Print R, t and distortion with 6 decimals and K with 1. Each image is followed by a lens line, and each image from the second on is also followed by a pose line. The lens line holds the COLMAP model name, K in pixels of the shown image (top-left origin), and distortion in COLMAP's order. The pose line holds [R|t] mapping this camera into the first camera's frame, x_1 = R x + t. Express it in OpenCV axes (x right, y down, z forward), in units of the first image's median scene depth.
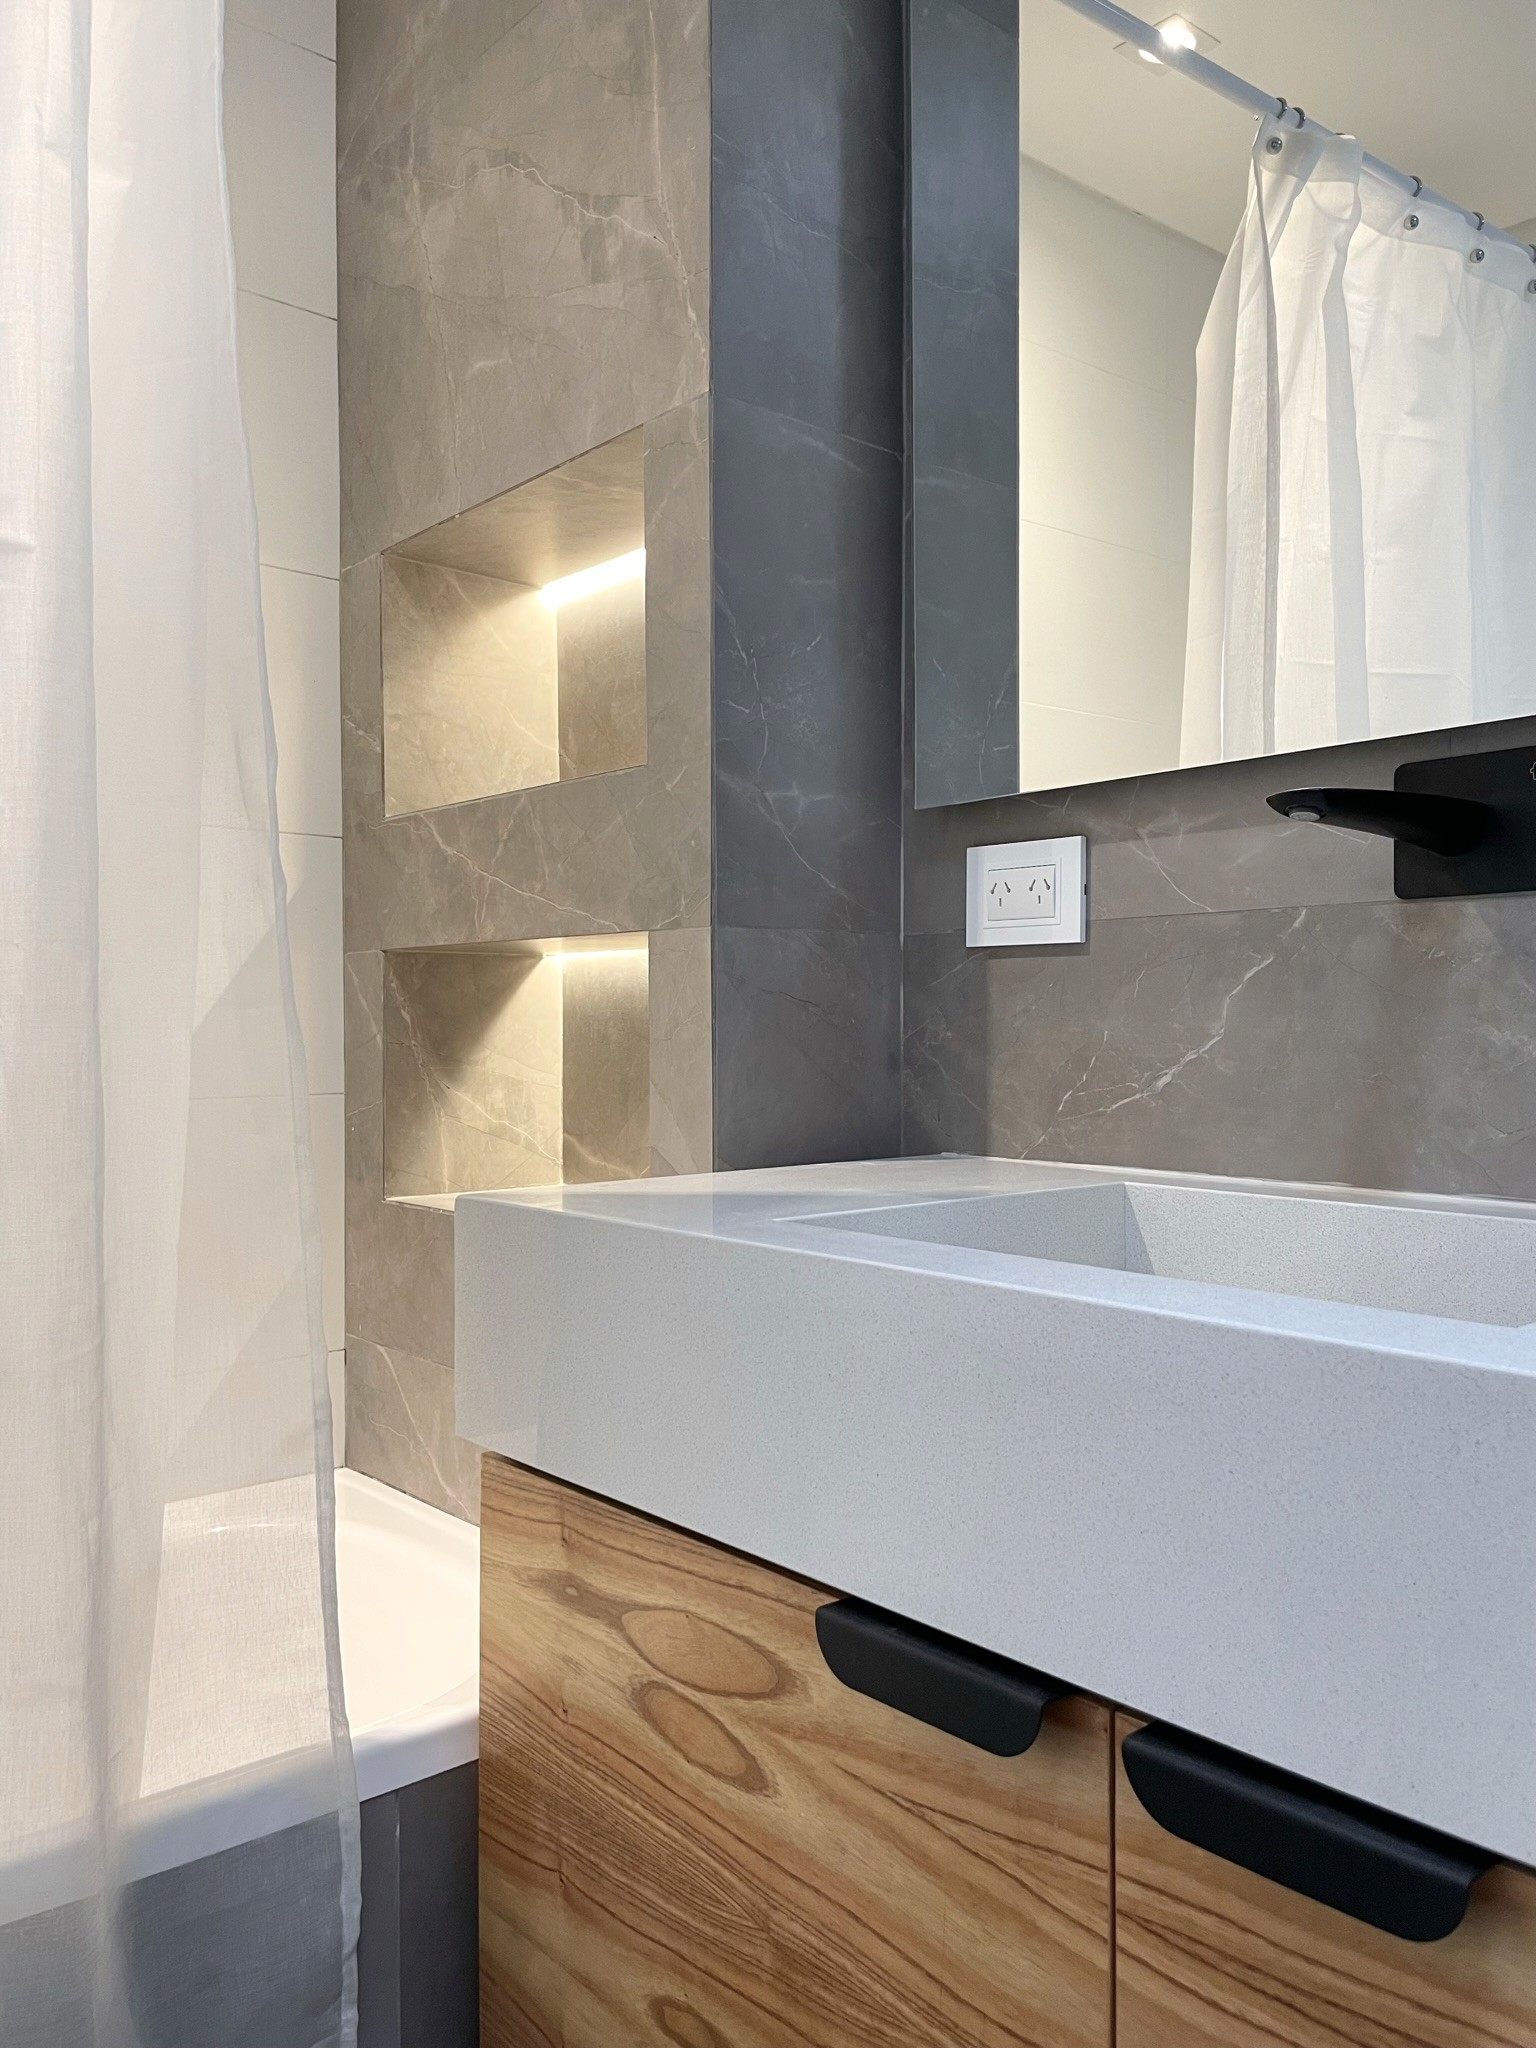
lens RADIAL K [[1568.2, 0, 780.9], [0, 1568.2, 1010.3], [0, 0, 1]] dist [0.081130, -0.103607]
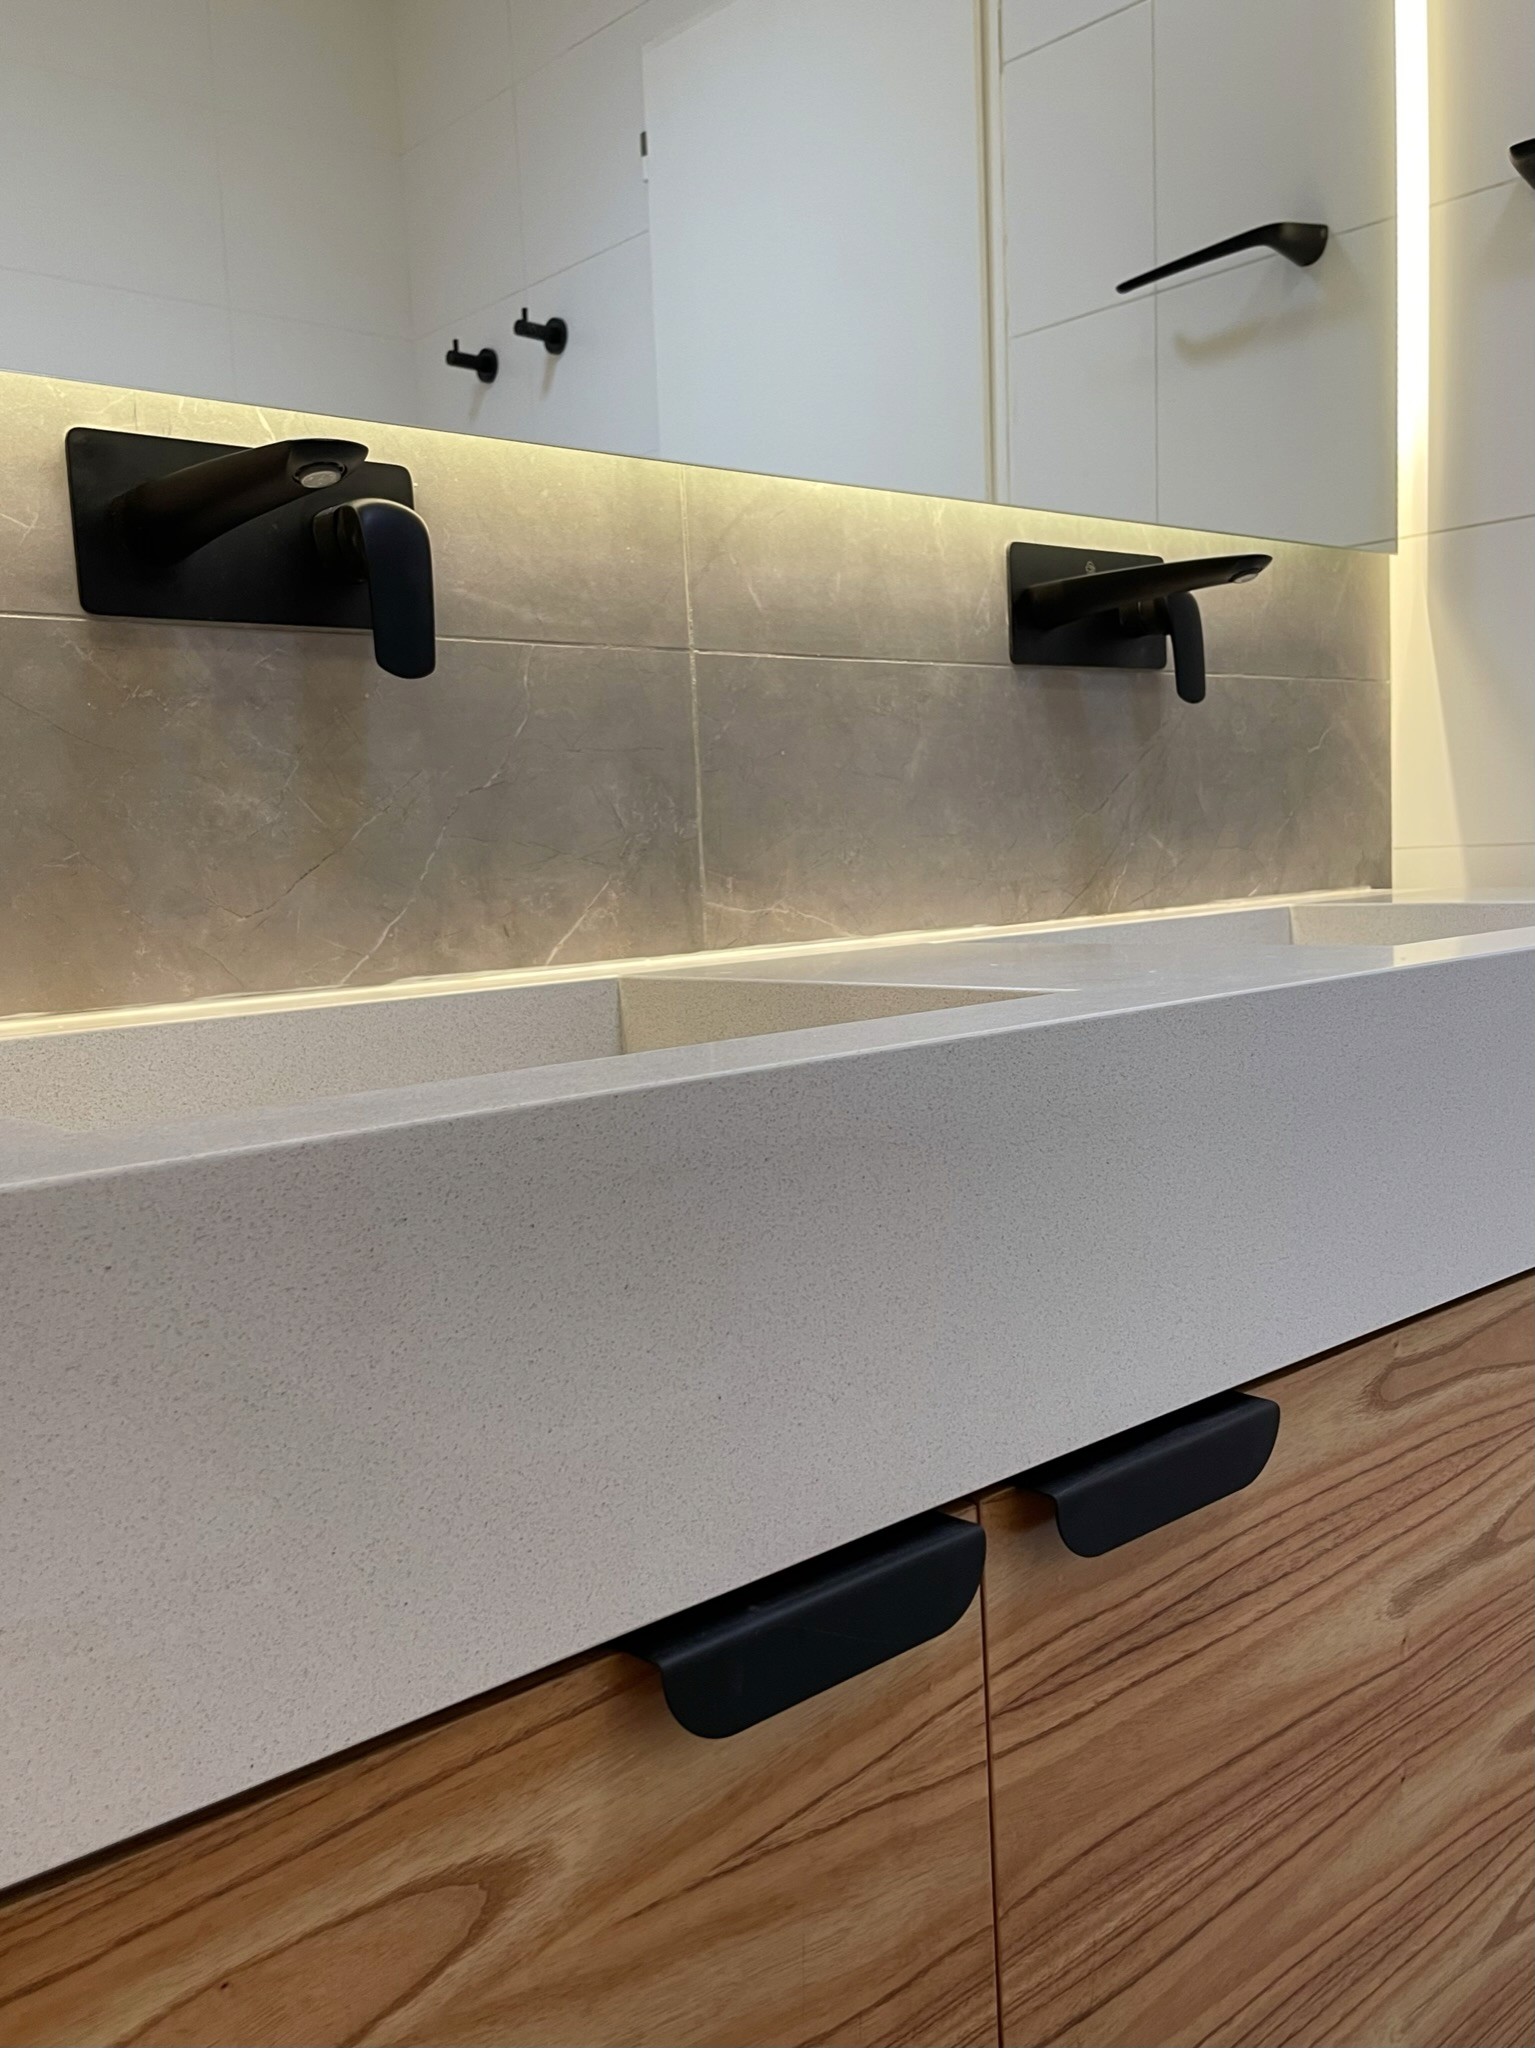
lens RADIAL K [[1793.7, 0, 769.7], [0, 1793.7, 1021.1], [0, 0, 1]] dist [0.077334, -0.094846]
pose [[-0.017297, -0.091334, 0.995670, -0.538797], [0.040720, 0.994928, 0.091974, 0.061129], [-0.999021, 0.042135, -0.013490, 0.806224]]
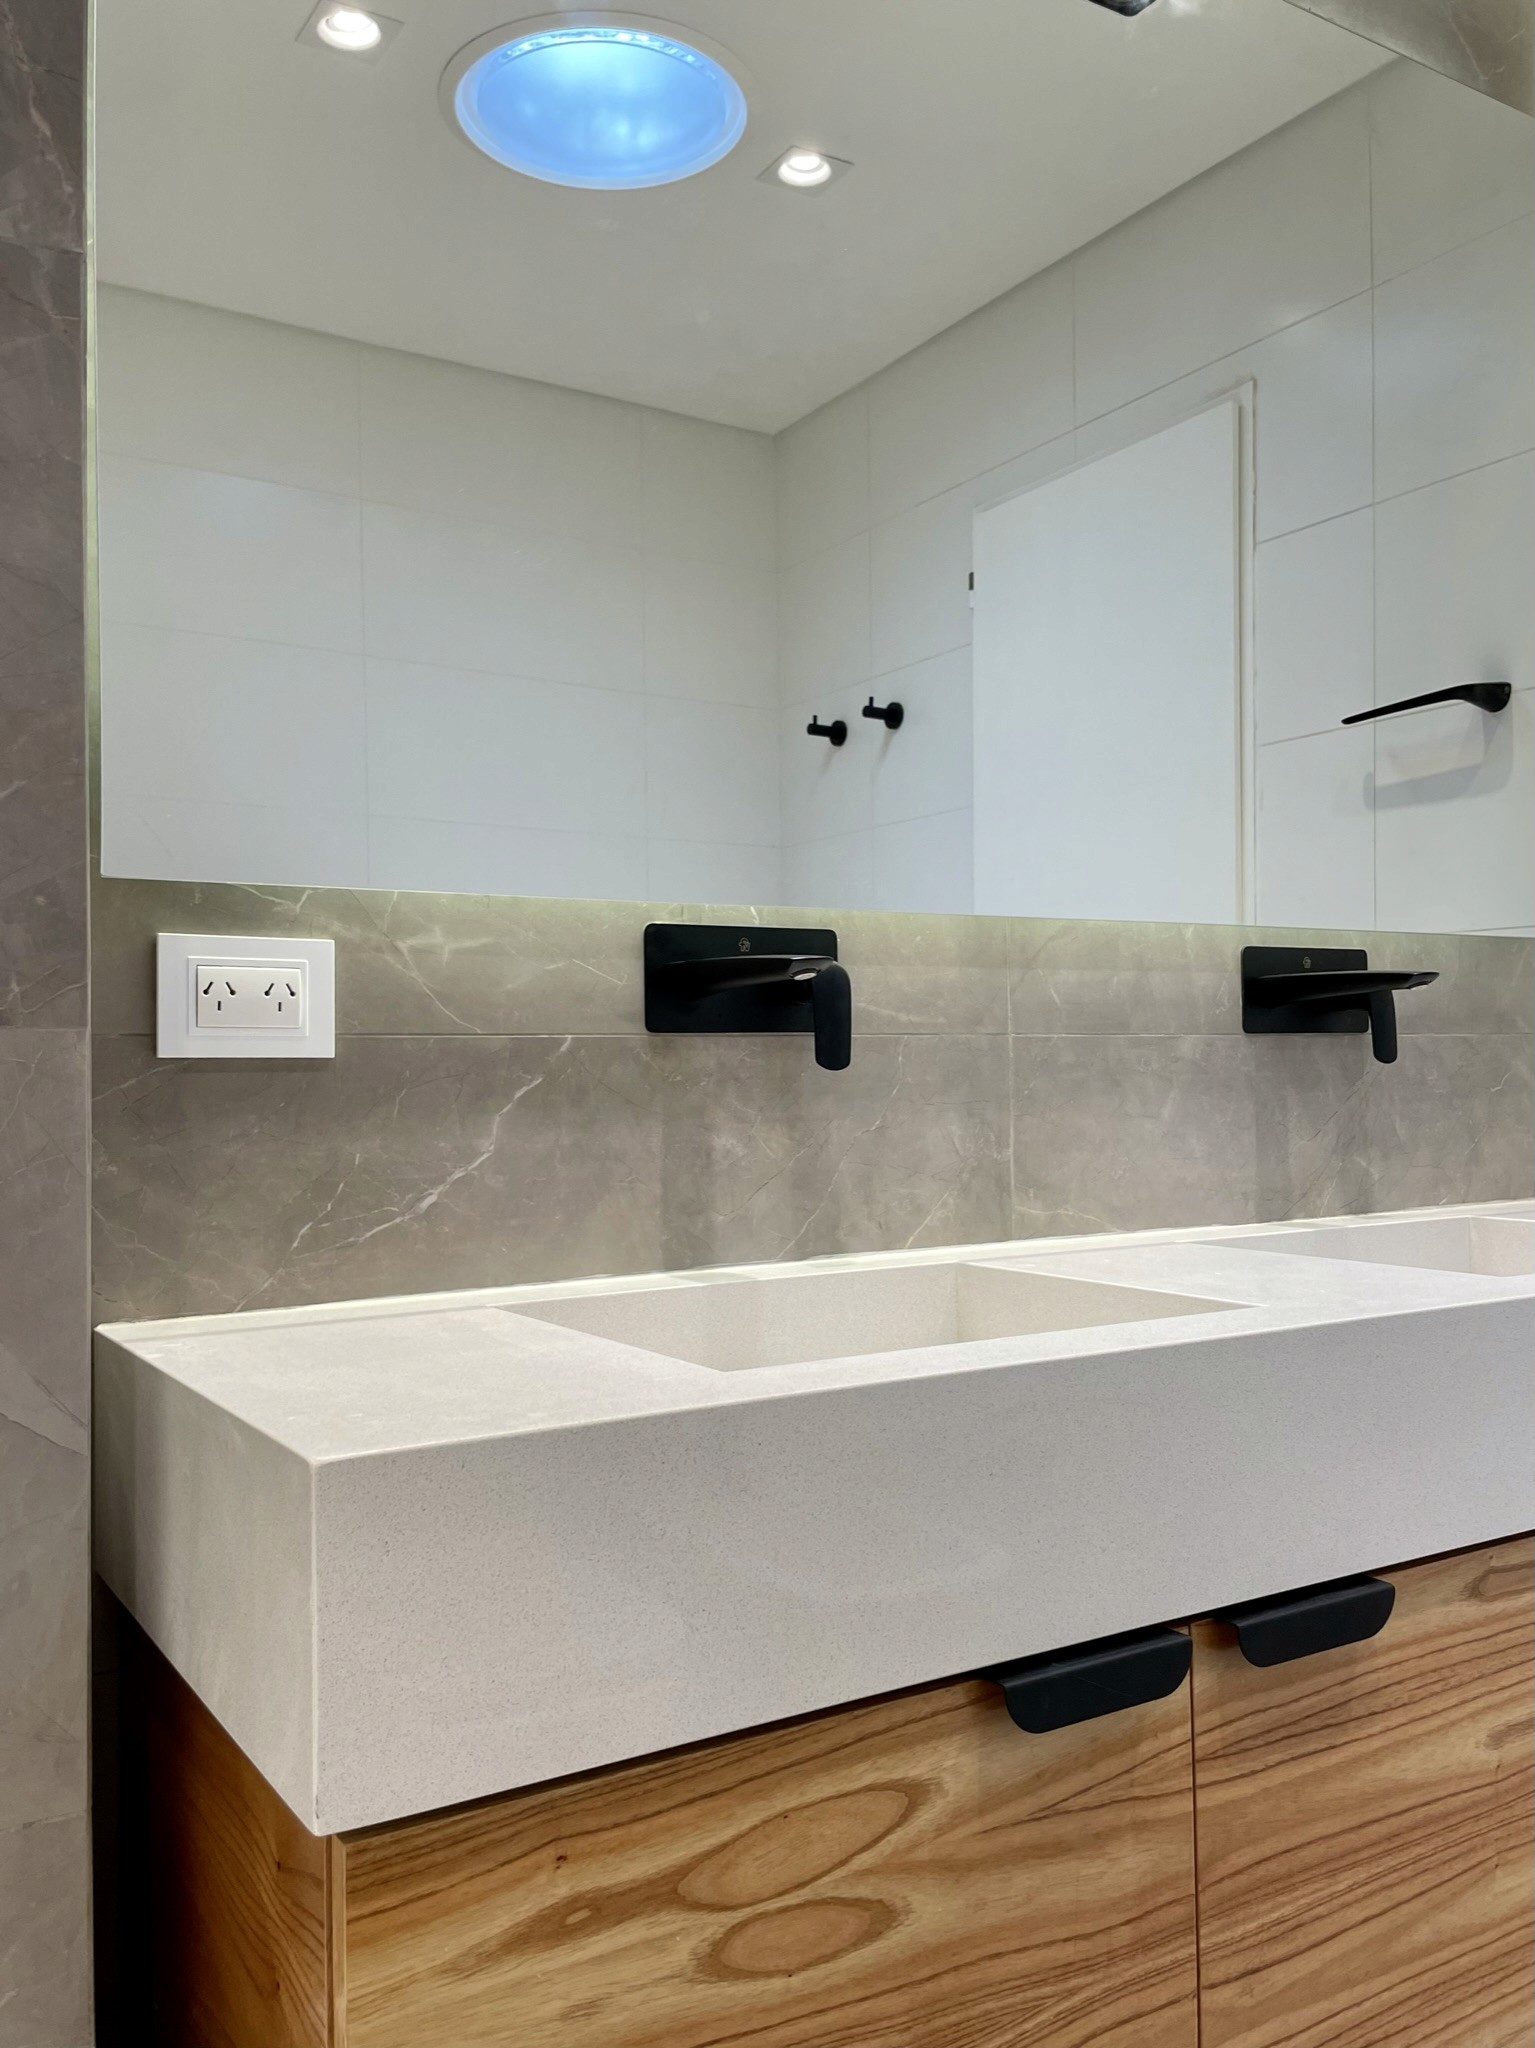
lens RADIAL K [[1687.3, 0, 747.0], [0, 1687.3, 1039.3], [0, 0, 1]] dist [0.089470, -0.113300]
pose [[0.153601, 0.018040, 0.987968, -1.005905], [0.006861, 0.999790, -0.019322, -0.044952], [-0.988109, 0.009747, 0.153445, 0.833622]]
